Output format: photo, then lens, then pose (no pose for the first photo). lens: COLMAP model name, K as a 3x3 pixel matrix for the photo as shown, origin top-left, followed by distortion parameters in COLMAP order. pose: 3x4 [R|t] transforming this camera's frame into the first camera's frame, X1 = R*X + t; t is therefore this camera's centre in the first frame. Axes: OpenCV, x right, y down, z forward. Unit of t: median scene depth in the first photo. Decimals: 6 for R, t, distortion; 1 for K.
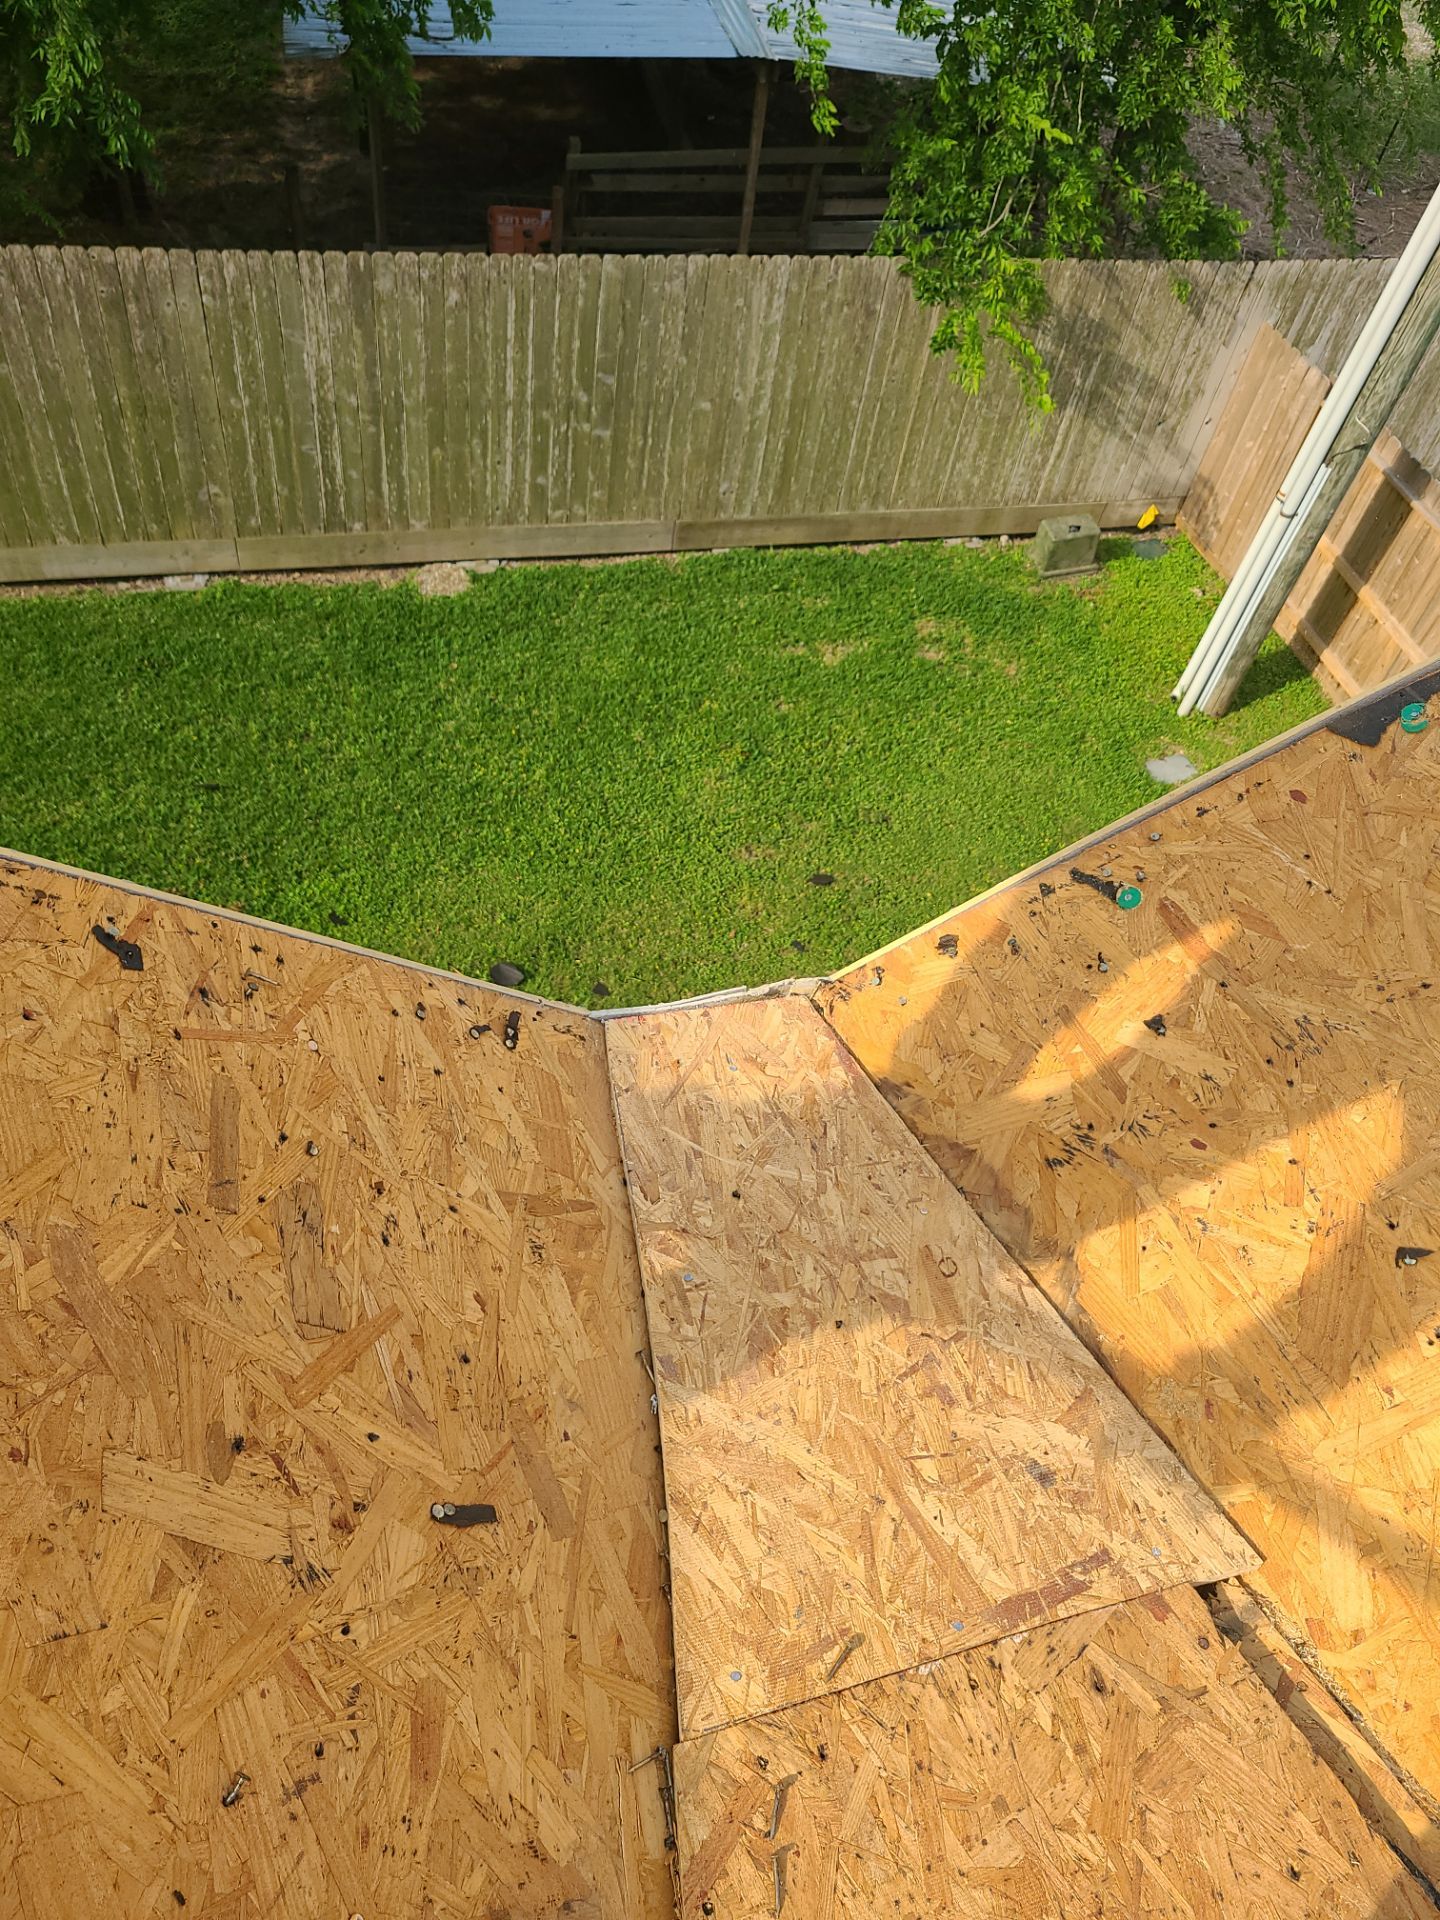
lens RADIAL K [[1444.9, 0, 734.5], [0, 1444.9, 897.9], [0, 0, 1]] dist [0.053120, -0.032270]
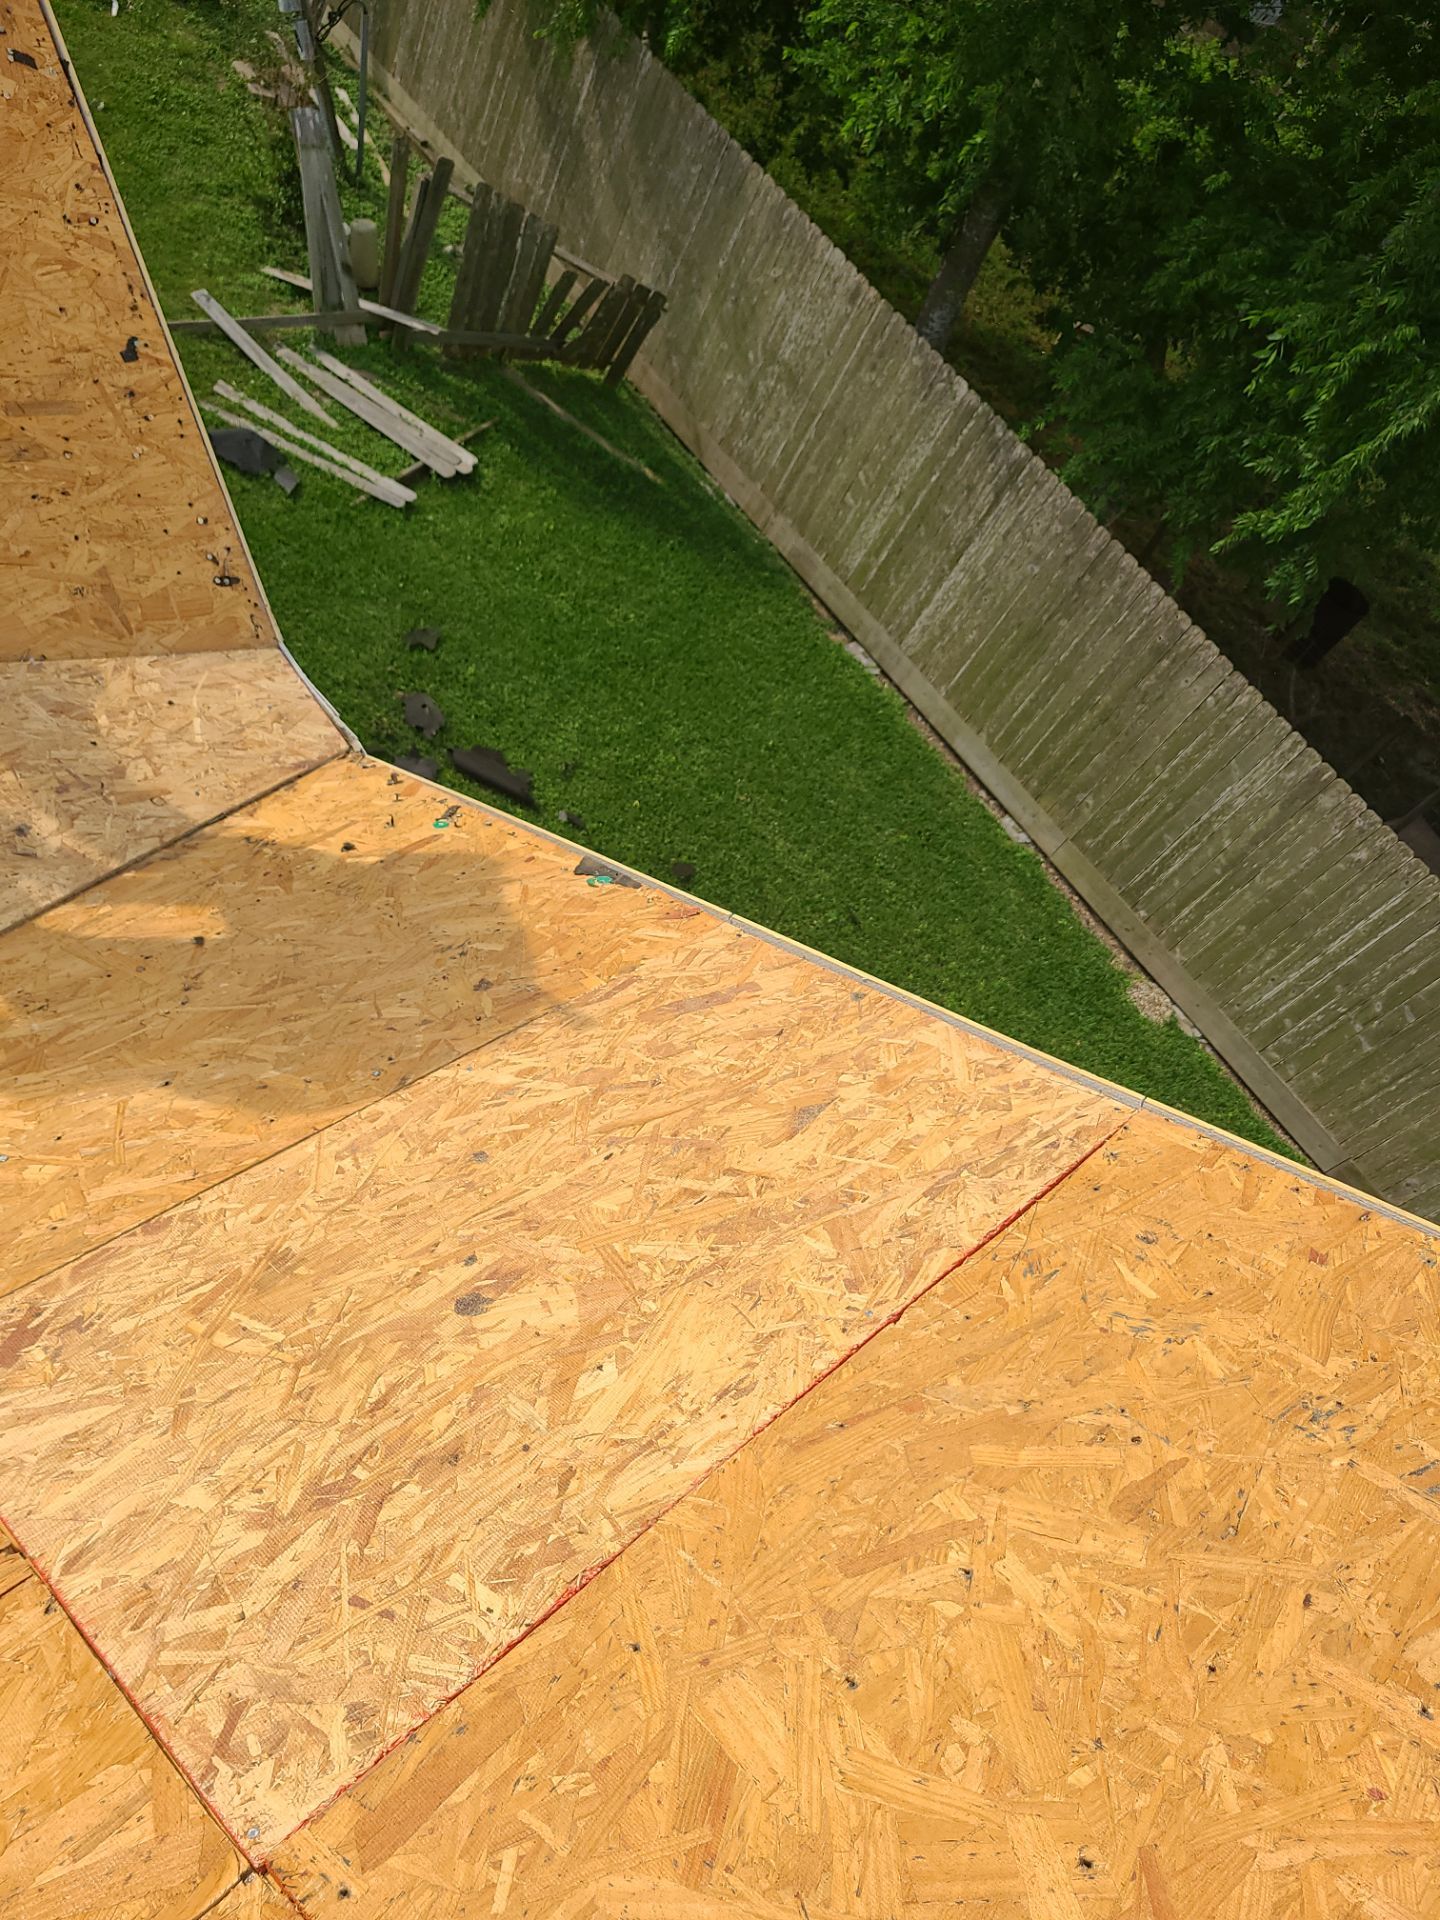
lens RADIAL K [[1444.9, 0, 784.6], [0, 1444.9, 931.2], [0, 0, 1]] dist [0.053120, -0.032270]
pose [[0.454444, 0.741641, -0.493405, 0.172434], [-0.847843, 0.530012, 0.015772, -0.036600], [0.273208, 0.411163, 0.869657, -0.023133]]
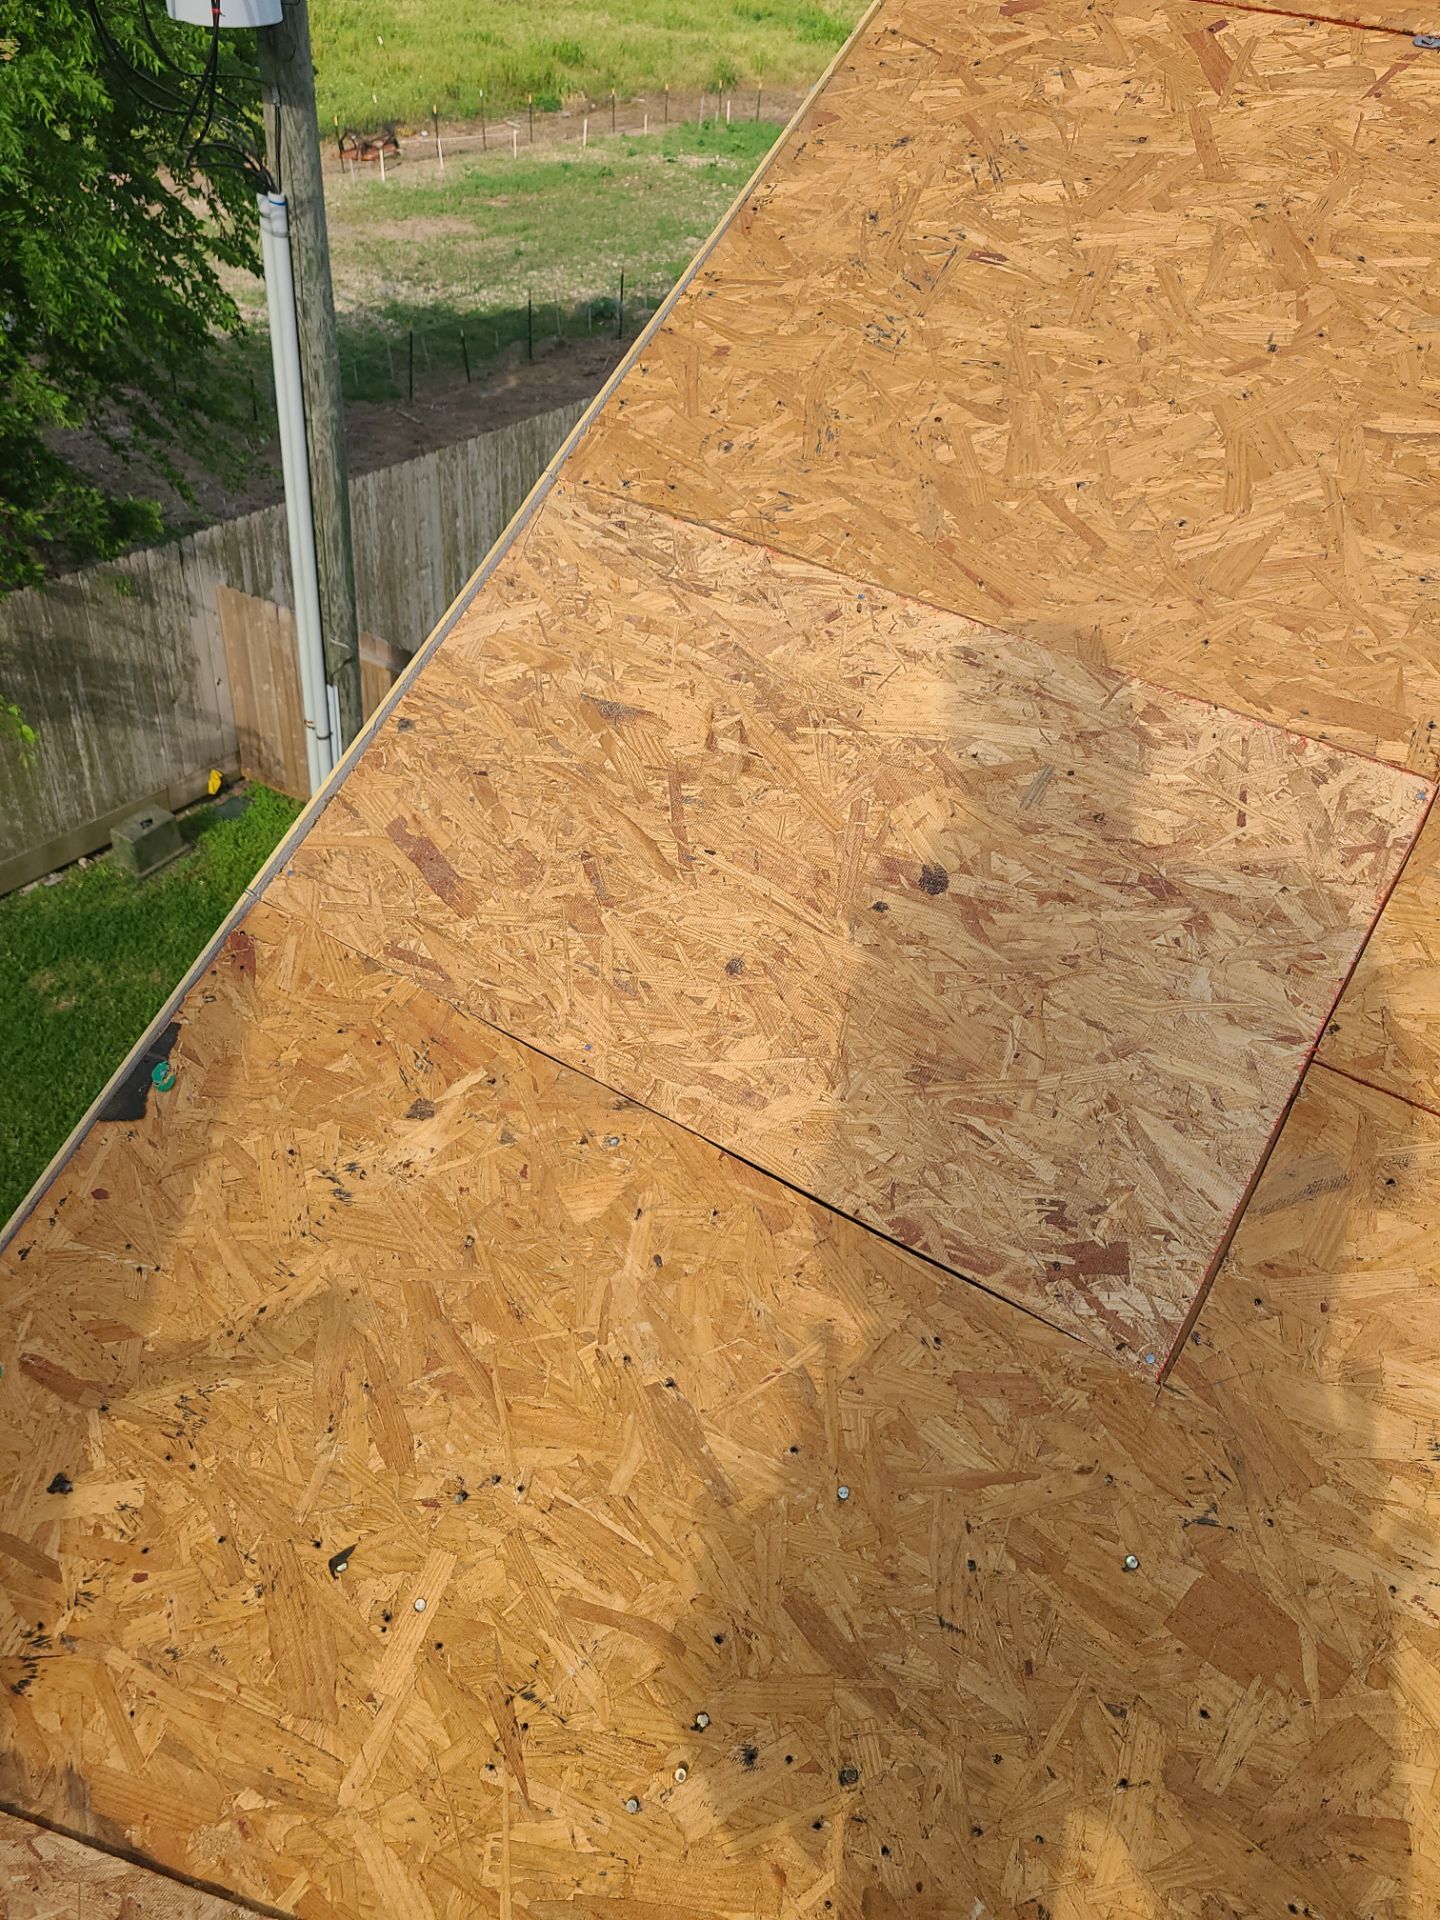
lens RADIAL K [[1444.9, 0, 709.8], [0, 1444.9, 914.6], [0, 0, 1]] dist [0.053120, -0.032270]
pose [[0.758279, -0.437227, 0.483577, 0.041541], [0.502952, 0.864284, -0.007217, -0.002241], [-0.414792, 0.248688, 0.875272, -0.018329]]
